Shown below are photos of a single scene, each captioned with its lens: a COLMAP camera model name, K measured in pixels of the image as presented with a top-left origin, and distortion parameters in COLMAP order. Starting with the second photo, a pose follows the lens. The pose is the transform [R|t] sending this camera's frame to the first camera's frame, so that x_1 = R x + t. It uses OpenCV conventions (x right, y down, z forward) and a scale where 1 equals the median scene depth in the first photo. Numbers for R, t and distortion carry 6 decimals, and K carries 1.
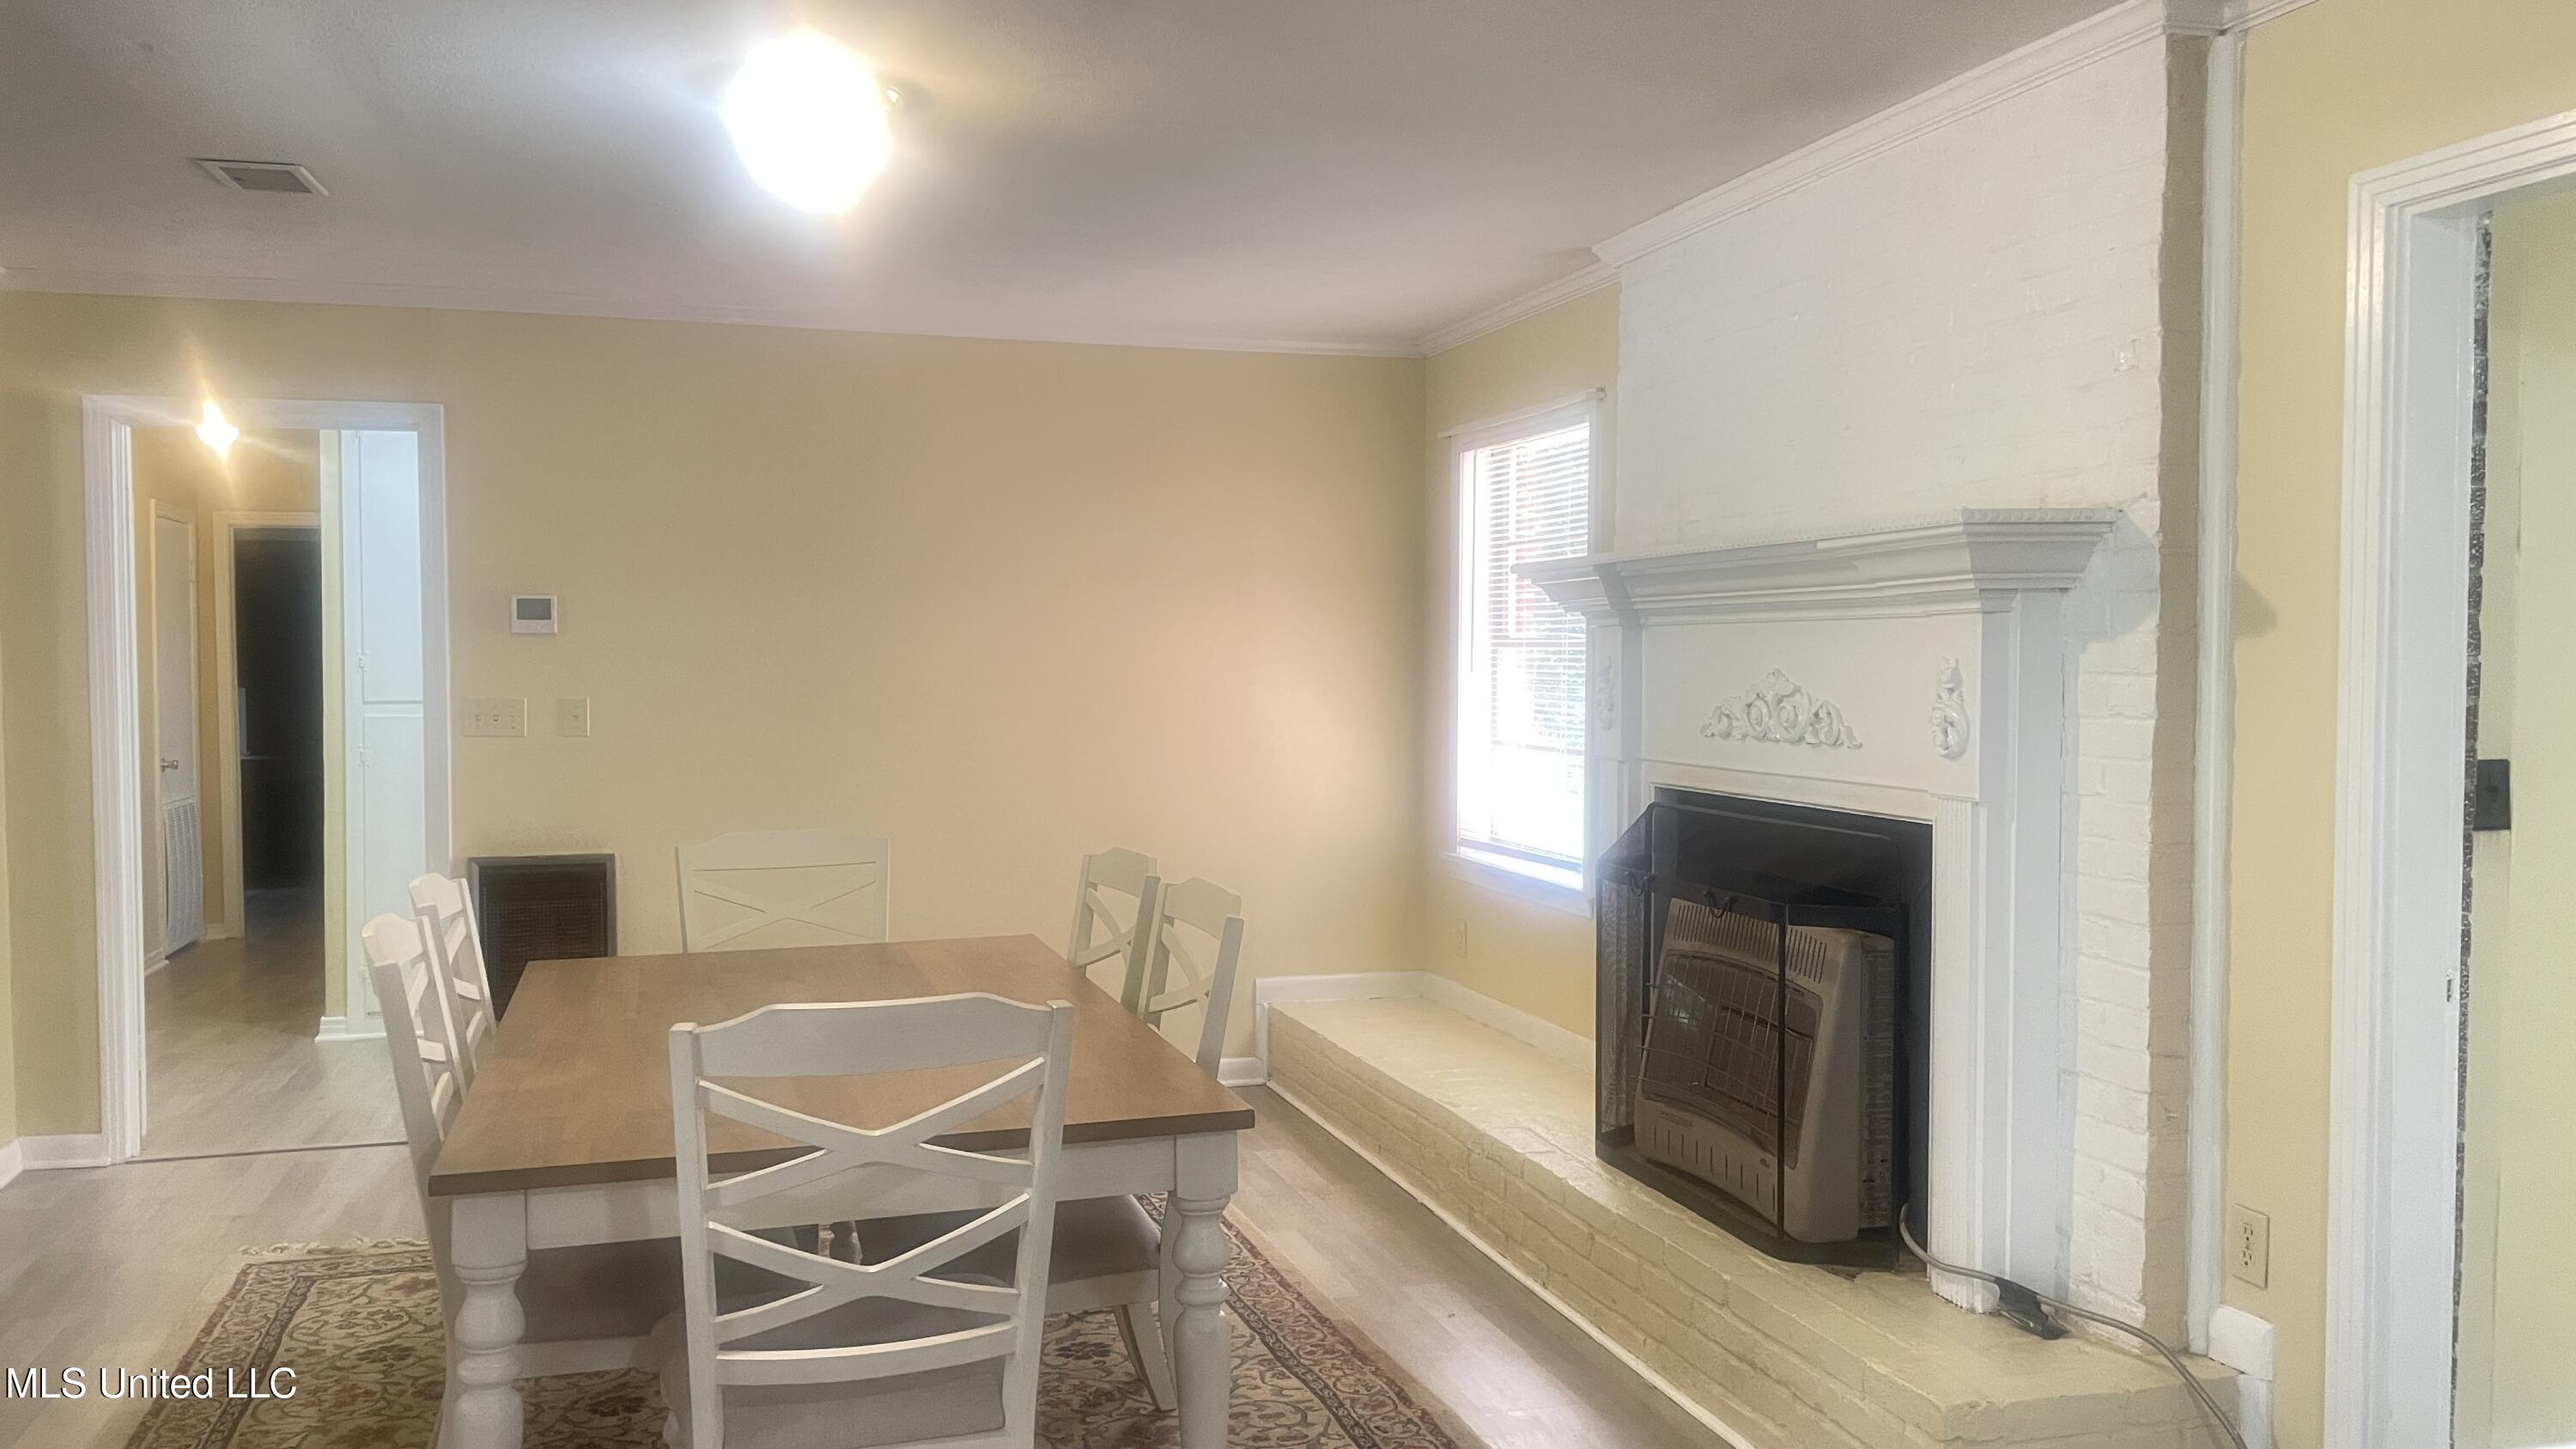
lens RADIAL K [[1899.6, 0, 1255.3], [0, 1899.6, 717.3], [0, 0, 1]] dist [0.066620, -0.069526]
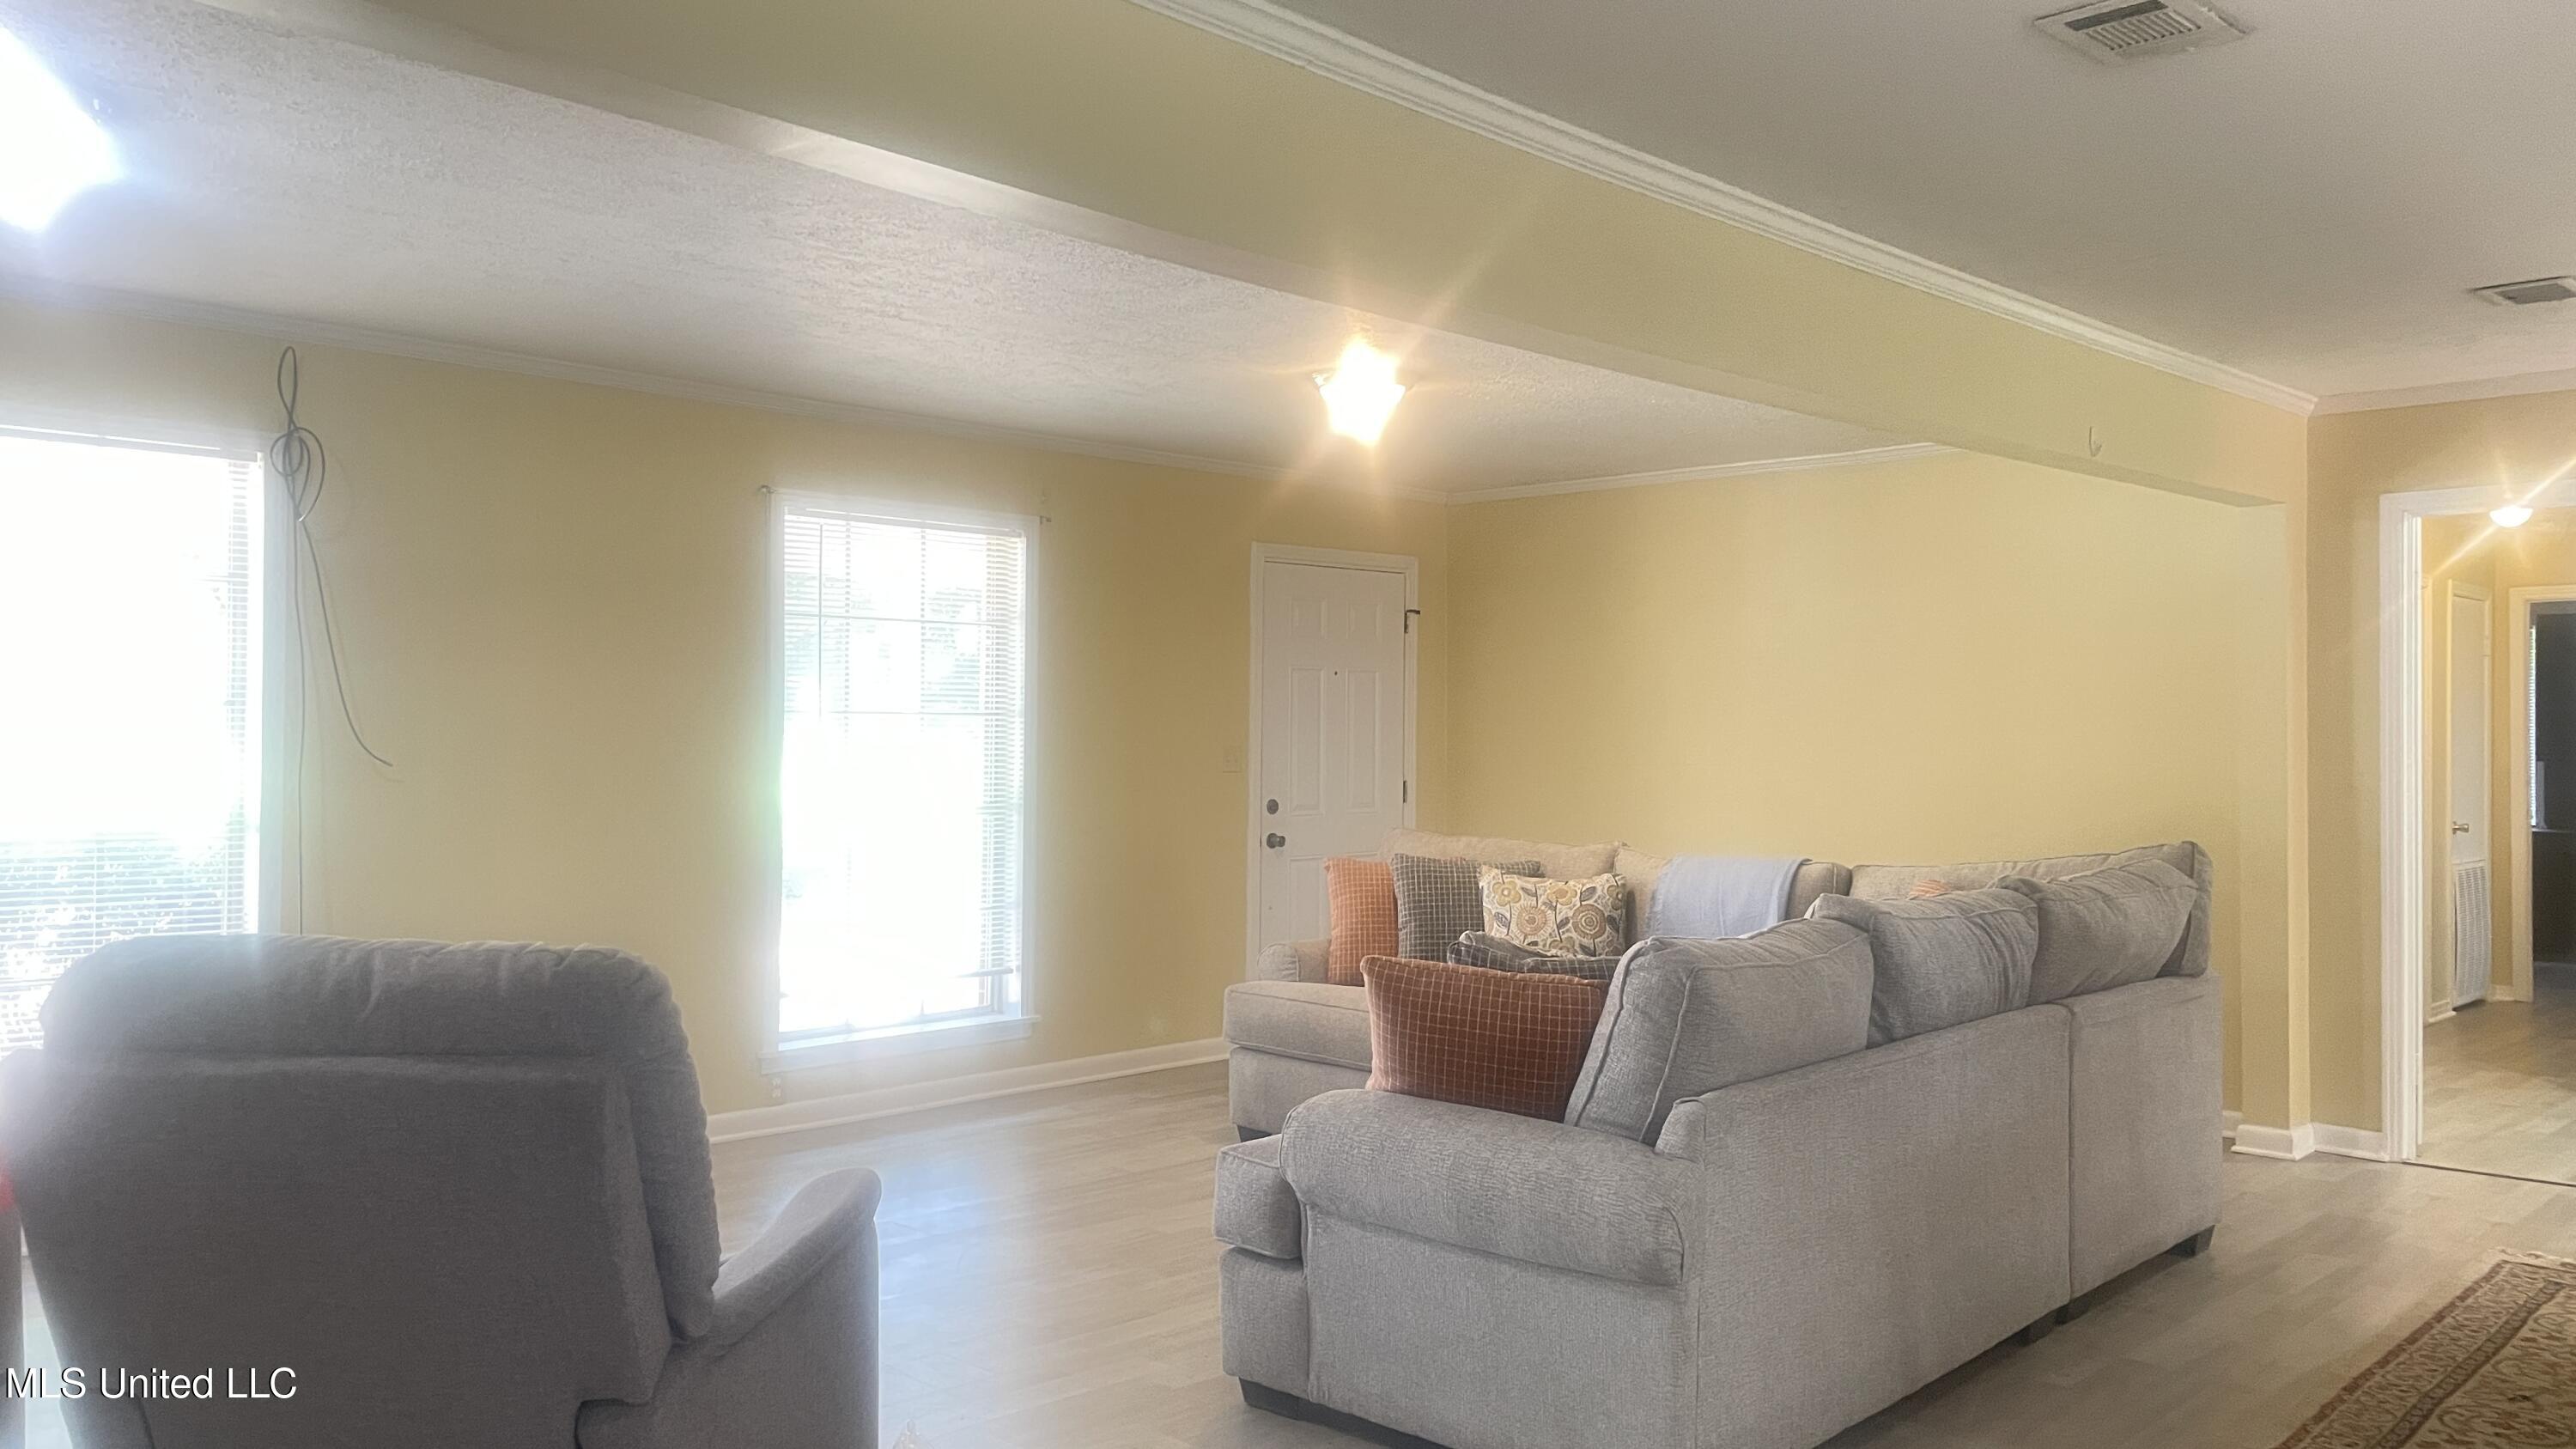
lens RADIAL K [[1899.6, 0, 1255.3], [0, 1899.6, 717.3], [0, 0, 1]] dist [0.066620, -0.069526]
pose [[0.469567, -0.001808, -0.882895, 0.103305], [-0.036926, 0.999083, -0.021685, 0.017778], [0.882124, 0.042784, 0.469069, -0.143971]]
